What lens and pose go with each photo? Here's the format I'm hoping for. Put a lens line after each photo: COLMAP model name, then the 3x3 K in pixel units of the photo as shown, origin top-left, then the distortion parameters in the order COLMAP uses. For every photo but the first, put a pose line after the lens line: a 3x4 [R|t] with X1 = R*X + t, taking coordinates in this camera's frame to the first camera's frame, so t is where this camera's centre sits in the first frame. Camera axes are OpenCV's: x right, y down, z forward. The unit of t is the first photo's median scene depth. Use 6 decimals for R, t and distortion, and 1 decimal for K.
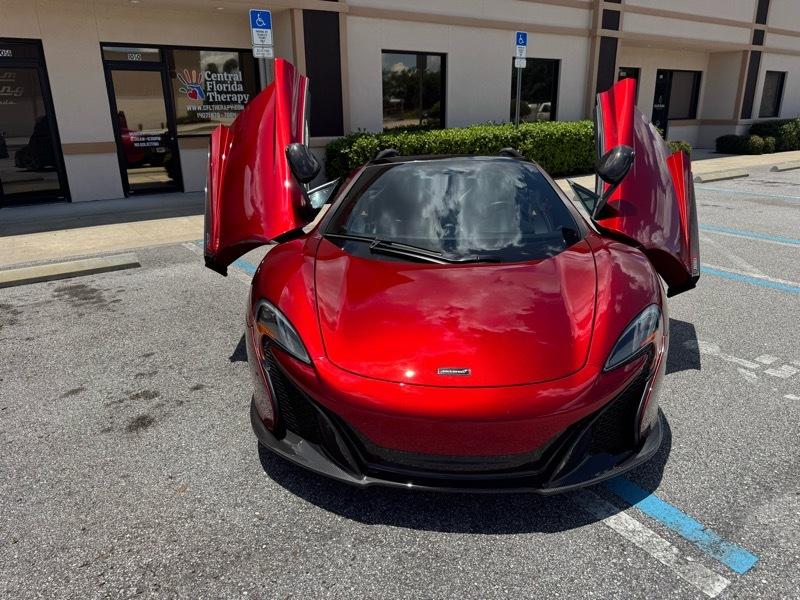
lens RADIAL K [[577.0, 0, 399.1], [0, 577.0, 290.6], [0, 0, 1]] dist [0.001230, -0.006052]
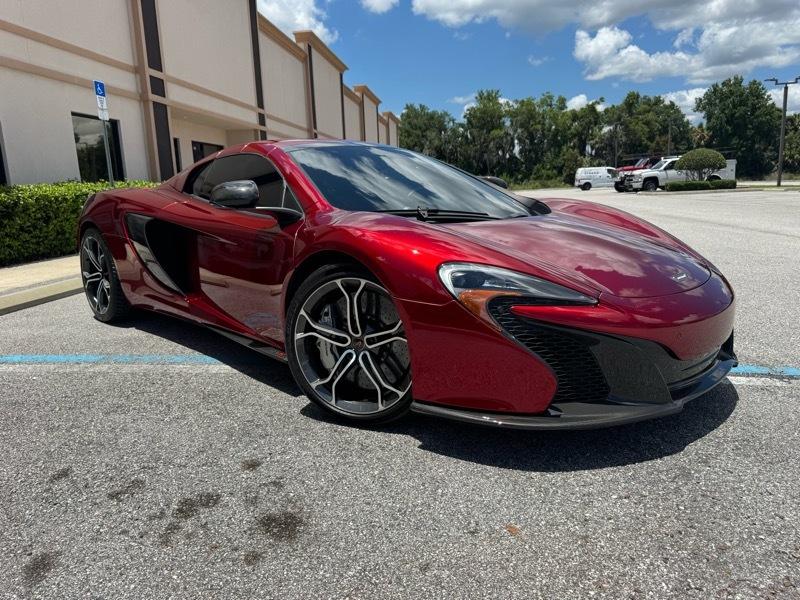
lens RADIAL K [[575.1, 0, 401.4], [0, 575.1, 298.9], [0, 0, 1]] dist [0.003497, -0.008984]
pose [[0.653793, -0.153603, 0.740919, -0.461472], [0.248143, 0.968553, -0.018169, 0.032156], [-0.714828, 0.195733, 0.671349, 0.298068]]
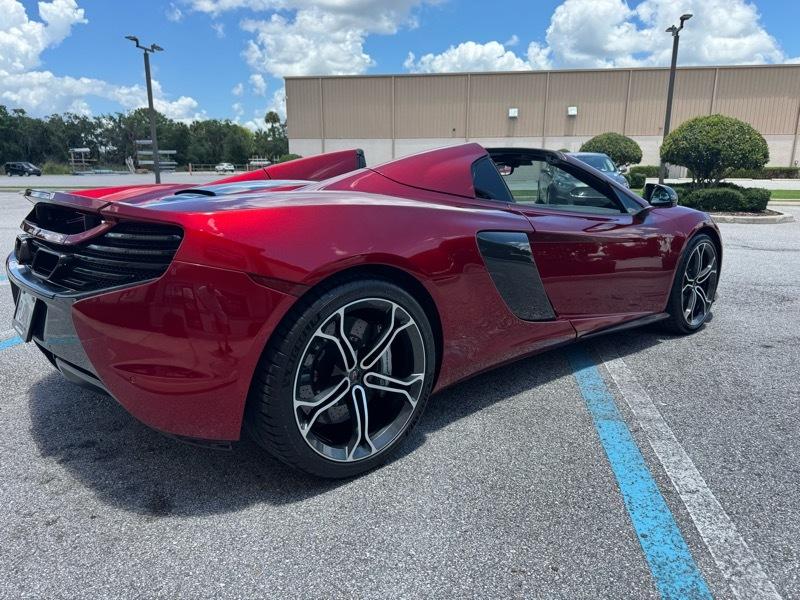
lens RADIAL K [[567.6, 0, 396.9], [0, 567.6, 300.0], [0, 0, 1]] dist [0.030349, -0.030311]
pose [[-0.713891, -0.146727, 0.684712, -0.395159], [0.211791, 0.886766, 0.410842, -0.346836], [-0.667461, 0.438312, -0.601979, 1.420747]]
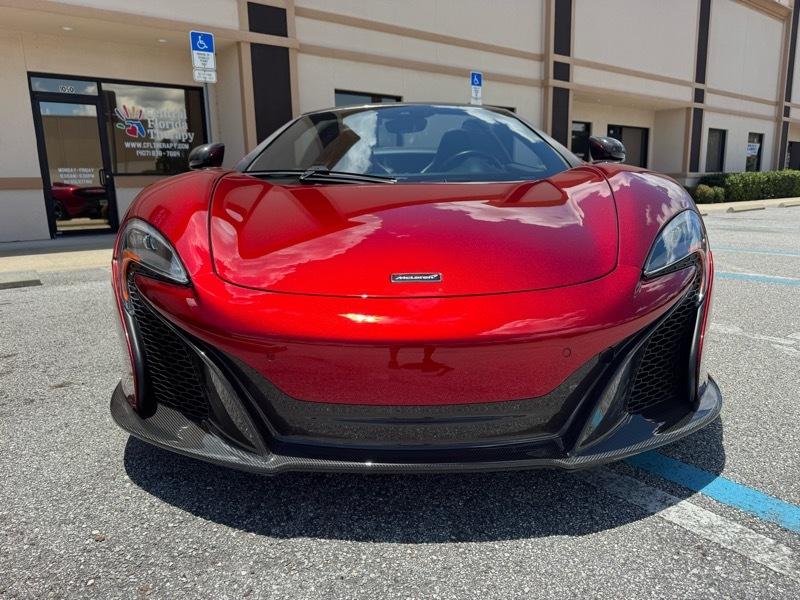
lens RADIAL K [[575.1, 0, 401.4], [0, 575.1, 298.9], [0, 0, 1]] dist [0.003497, -0.008984]
pose [[0.997334, -0.021896, 0.069613, 0.015873], [0.029619, 0.993276, -0.111921, 0.105308], [-0.066694, 0.113684, 0.991276, 0.171464]]
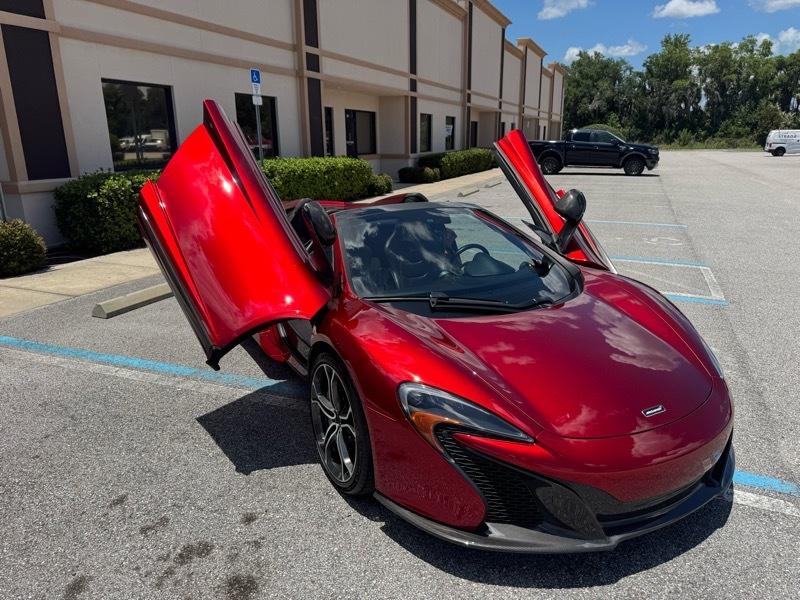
lens RADIAL K [[570.2, 0, 399.9], [0, 570.2, 297.0], [0, 0, 1]] dist [0.041211, -0.052378]
pose [[0.835255, -0.140189, 0.531692, -0.376317], [0.160826, 0.986954, 0.007578, -0.068041], [-0.525818, 0.079180, 0.846904, 0.145965]]
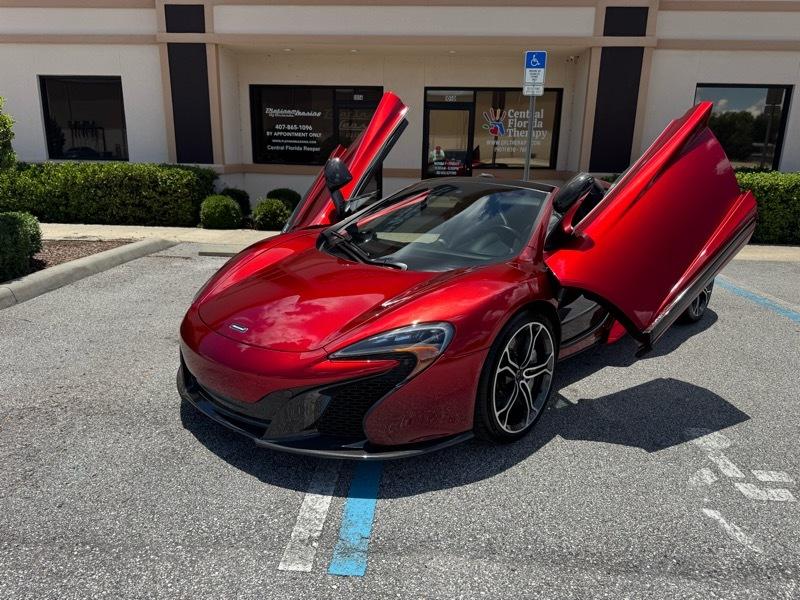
lens RADIAL K [[575.3, 0, 396.7], [0, 575.3, 301.1], [0, 0, 1]] dist [0.004527, -0.009152]
pose [[0.776335, 0.185233, -0.602489, 0.496953], [-0.215117, 0.976318, 0.022977, -0.008171], [0.592477, 0.111767, 0.797796, 0.089383]]
